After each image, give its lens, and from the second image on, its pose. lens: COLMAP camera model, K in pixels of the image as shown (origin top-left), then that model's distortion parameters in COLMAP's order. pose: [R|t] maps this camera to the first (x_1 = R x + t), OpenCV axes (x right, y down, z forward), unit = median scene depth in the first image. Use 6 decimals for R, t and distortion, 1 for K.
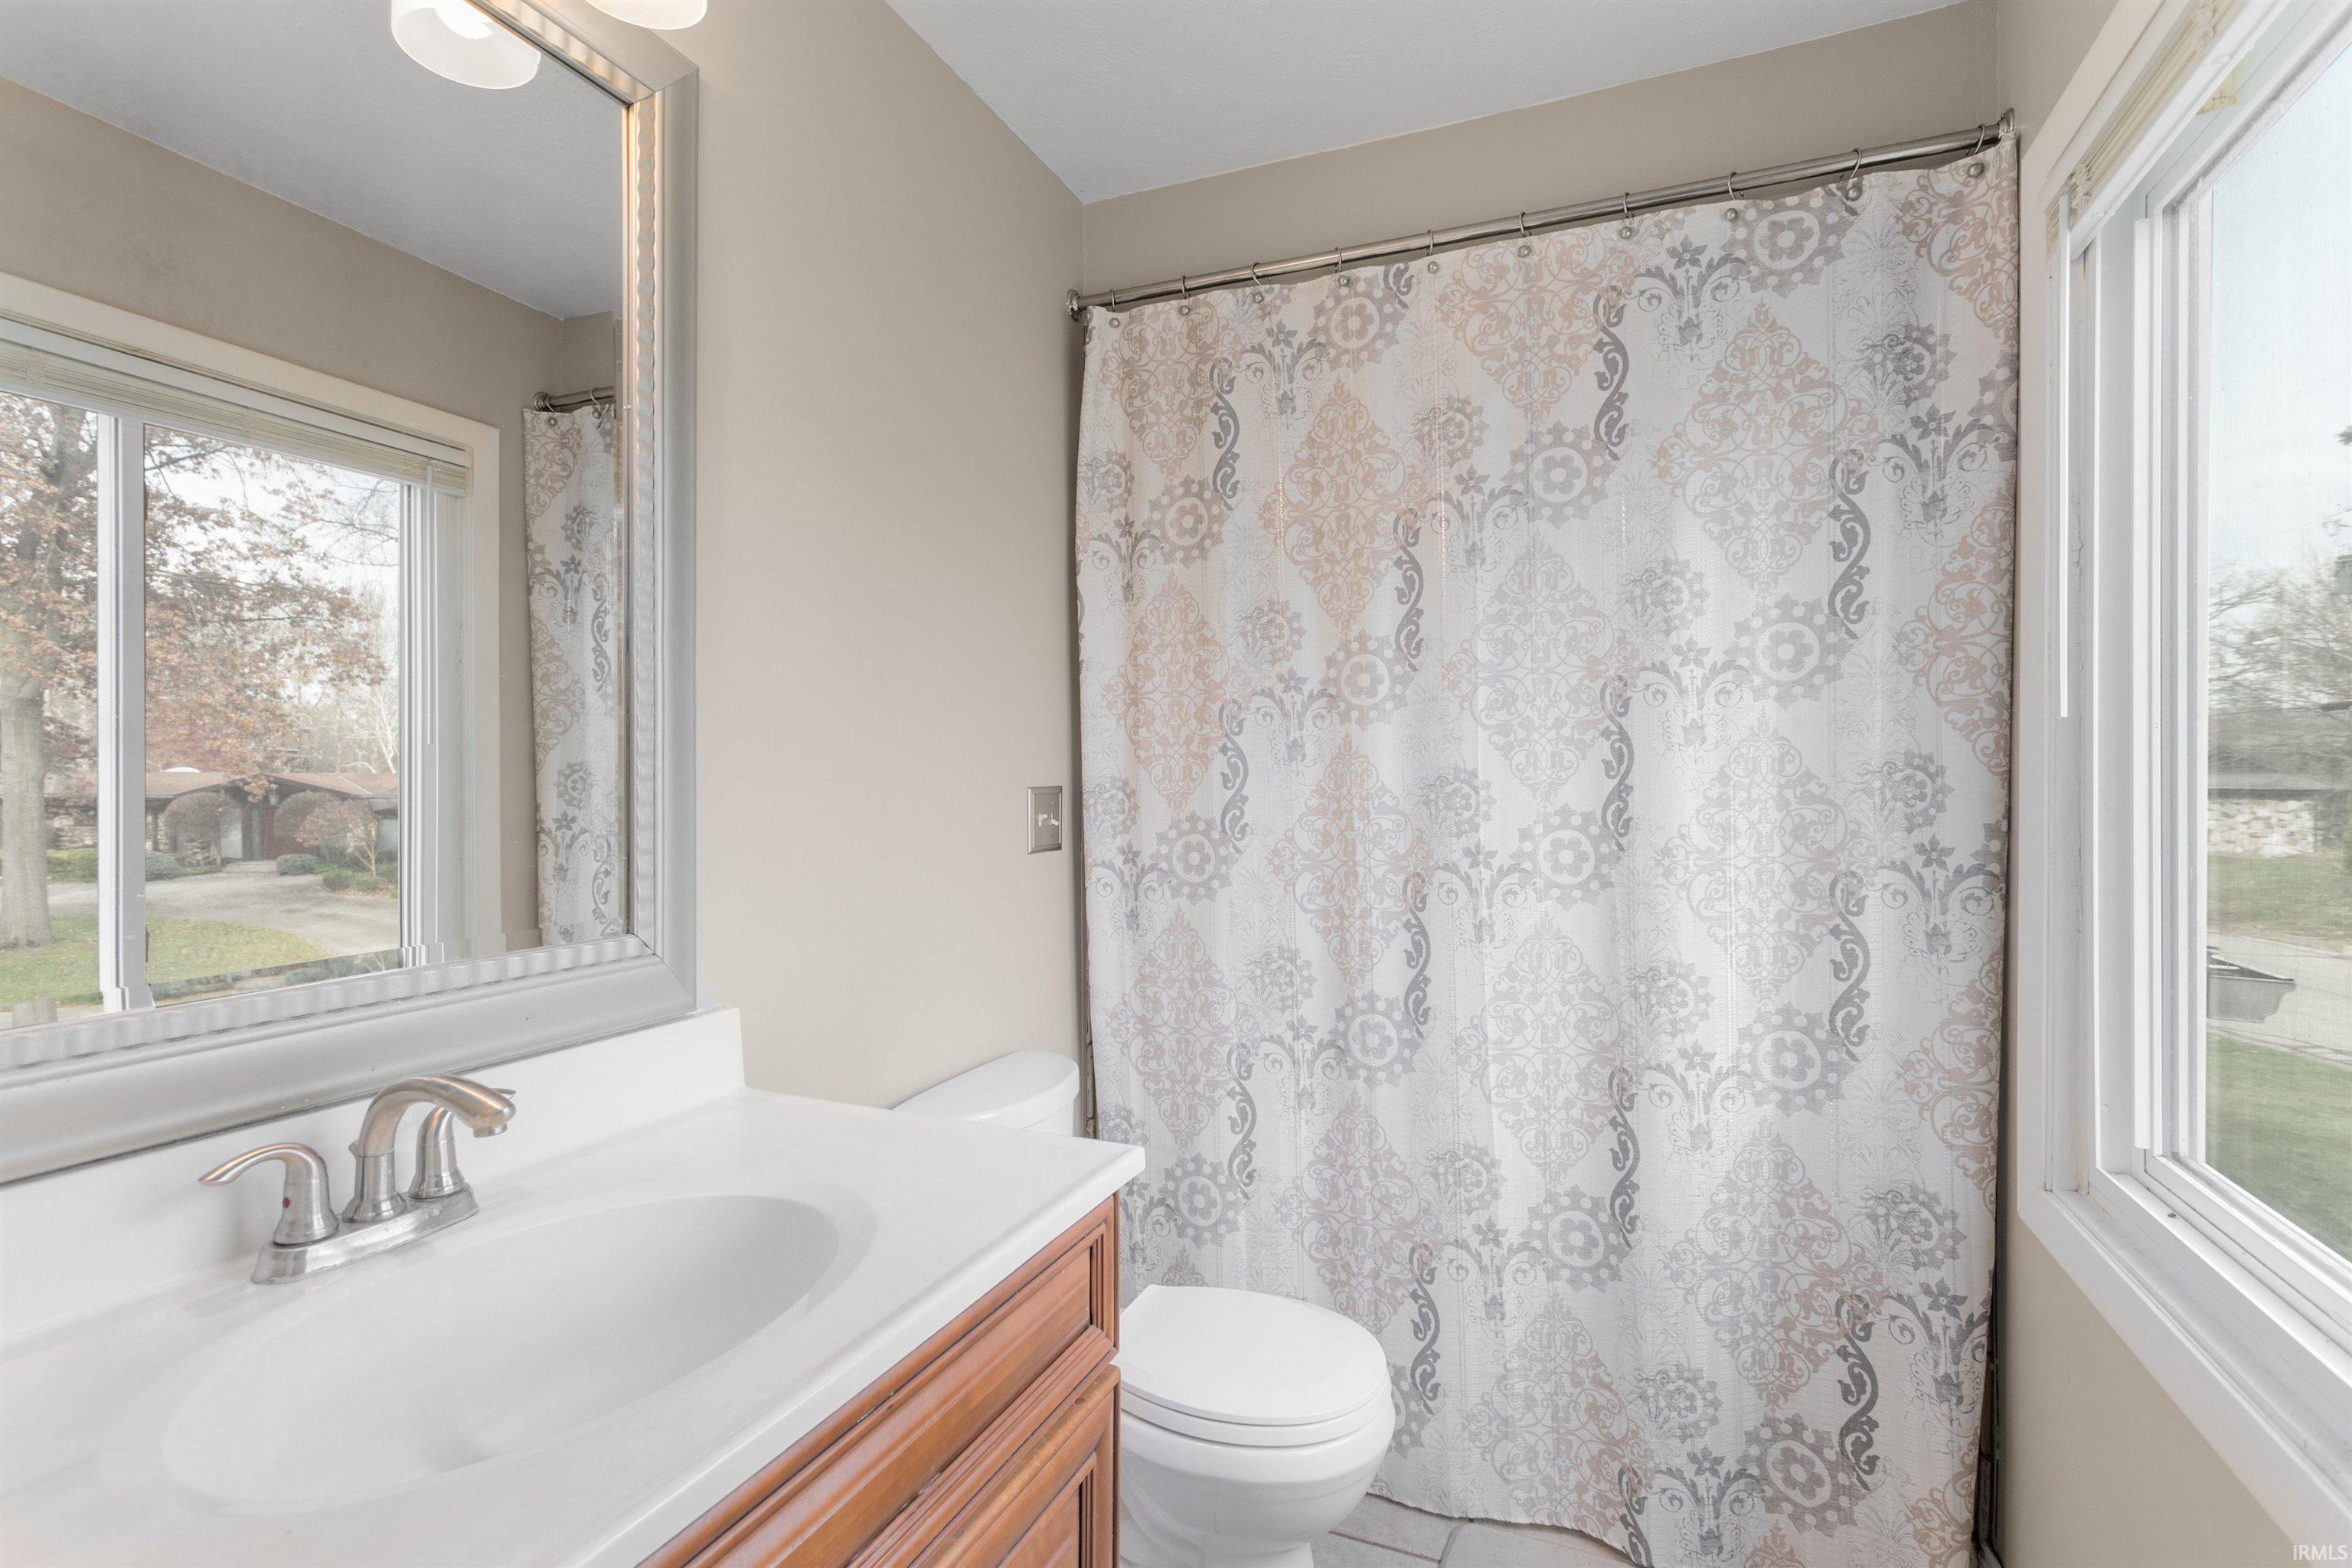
lens RADIAL K [[1117.6, 0, 1172.2], [0, 1117.6, 777.0], [0, 0, 1]] dist [0.005204, 0.000894]
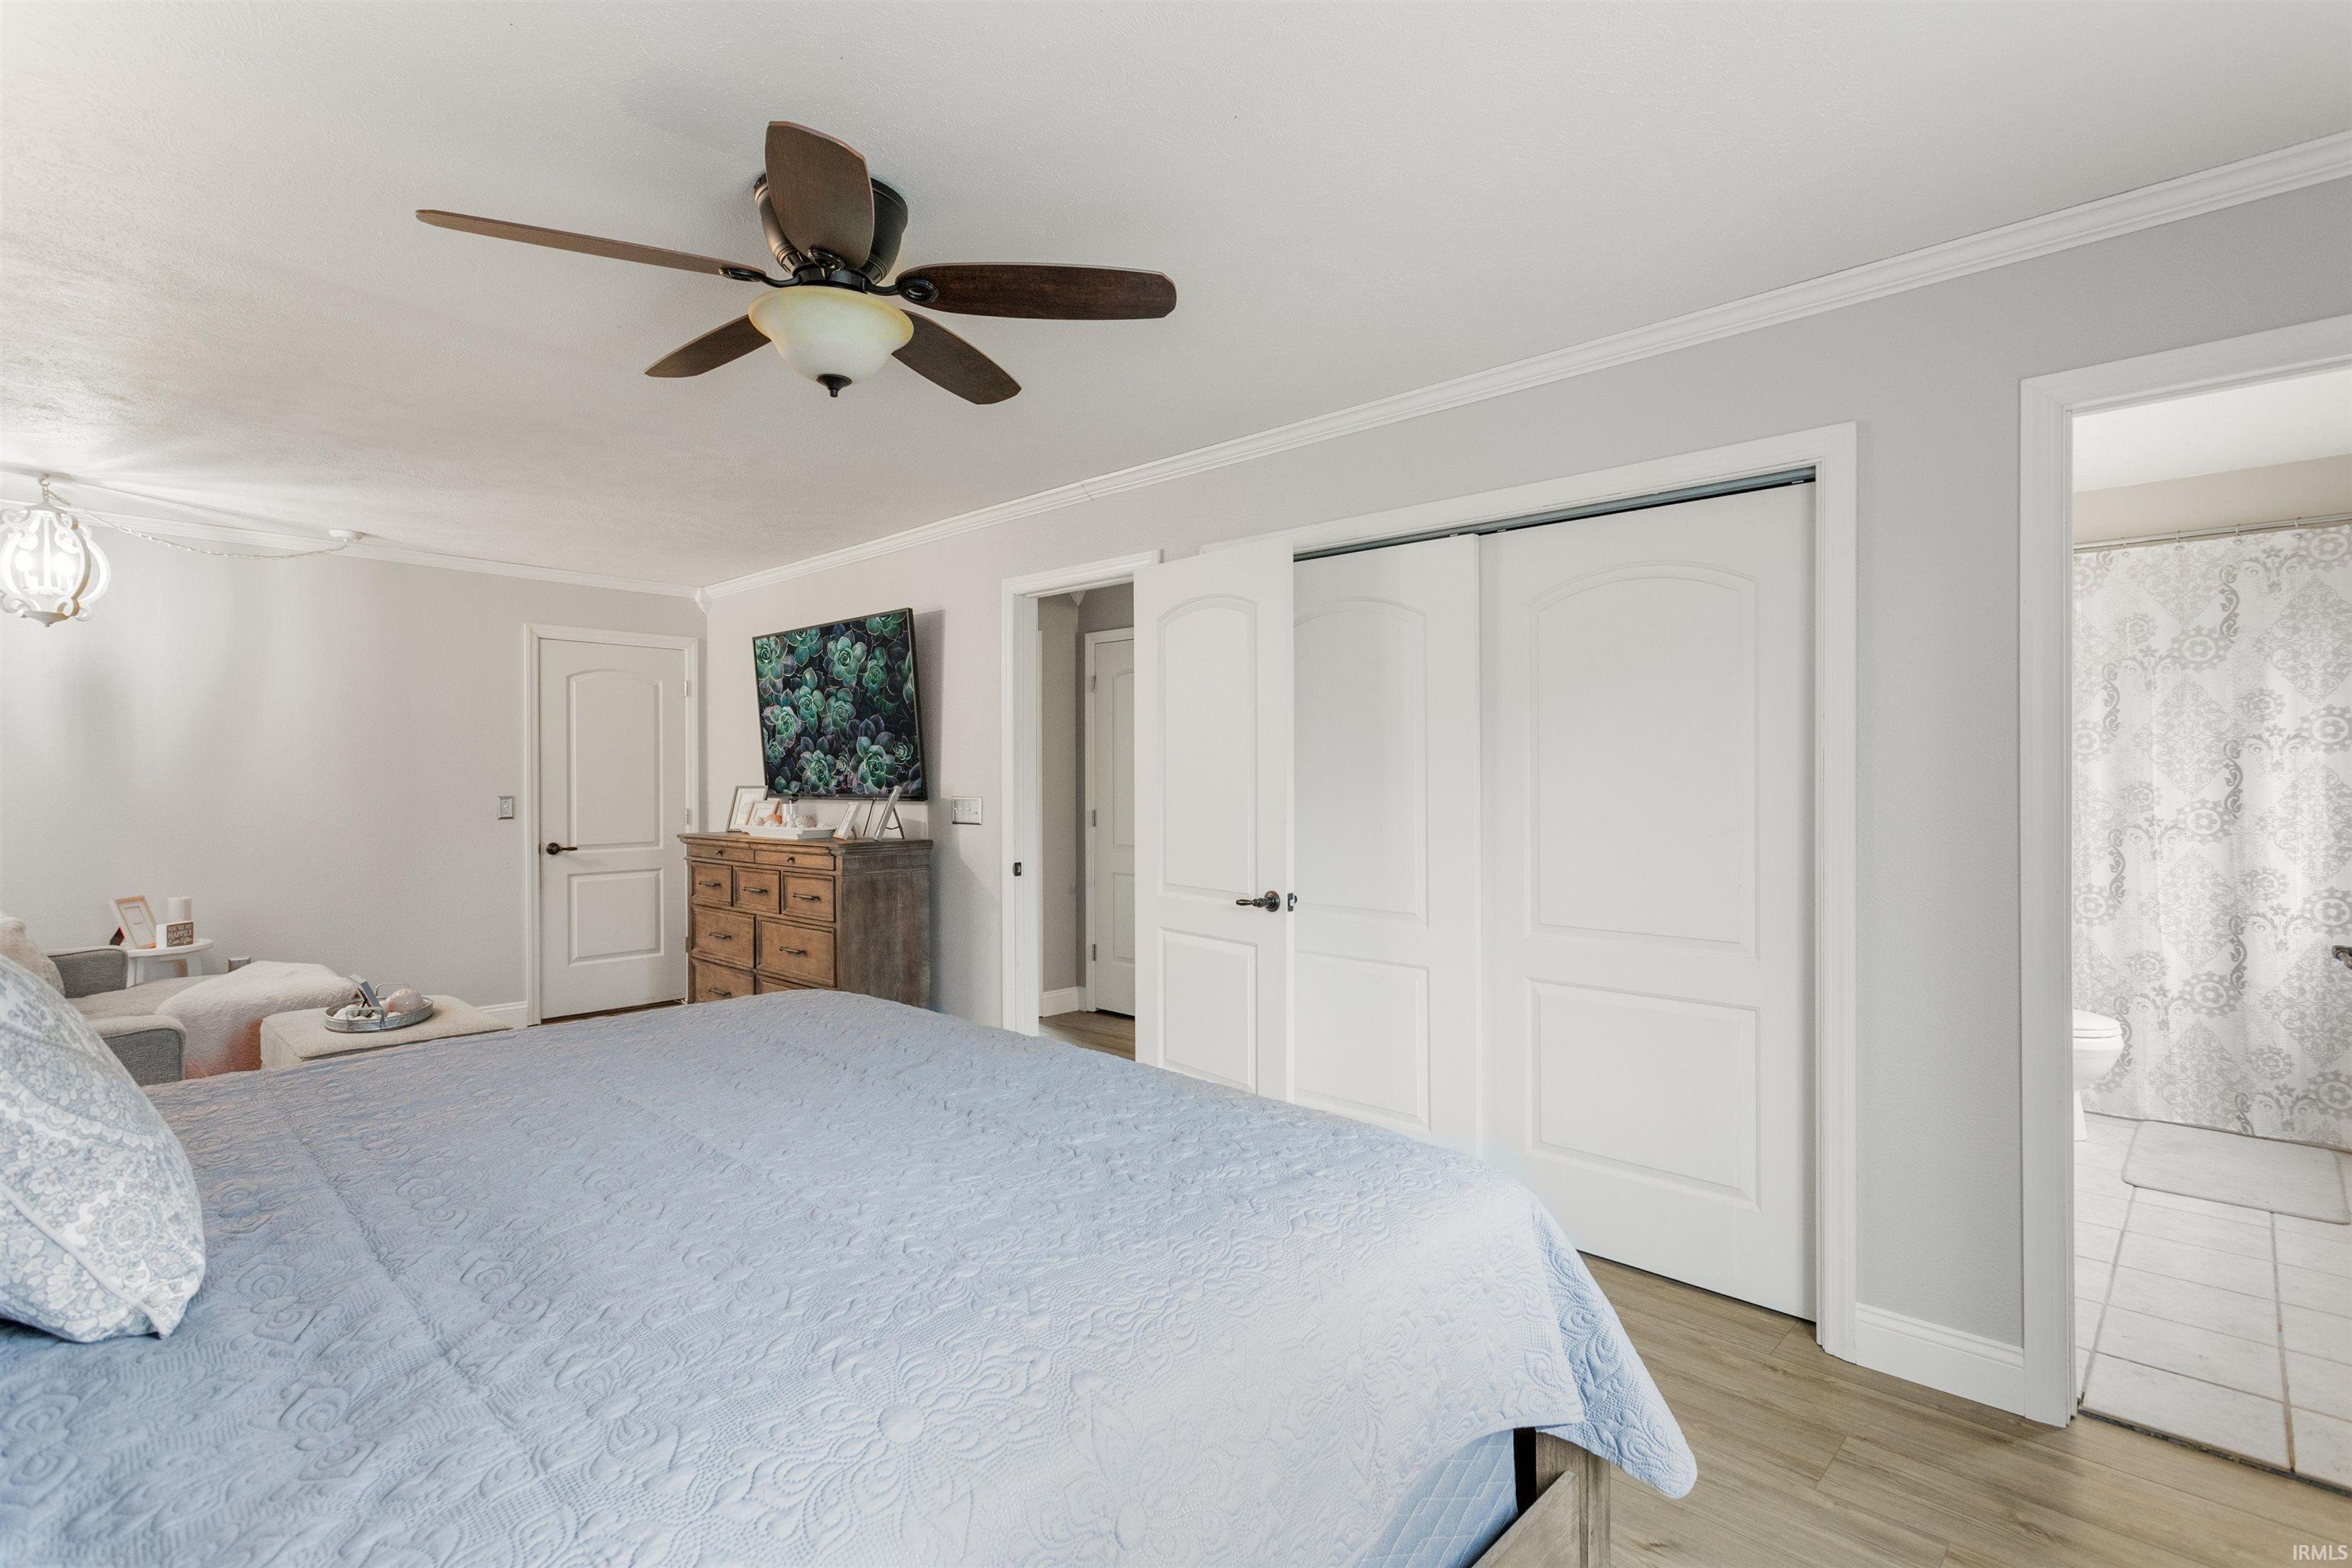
lens RADIAL K [[1117.6, 0, 1187.5], [0, 1117.6, 780.0], [0, 0, 1]] dist [0.005204, 0.000894]
pose [[0.941402, -0.004361, -0.337258, -0.810969], [0.005430, 0.999983, 0.002225, -0.027493], [0.337243, -0.003926, 0.941409, -1.813762]]
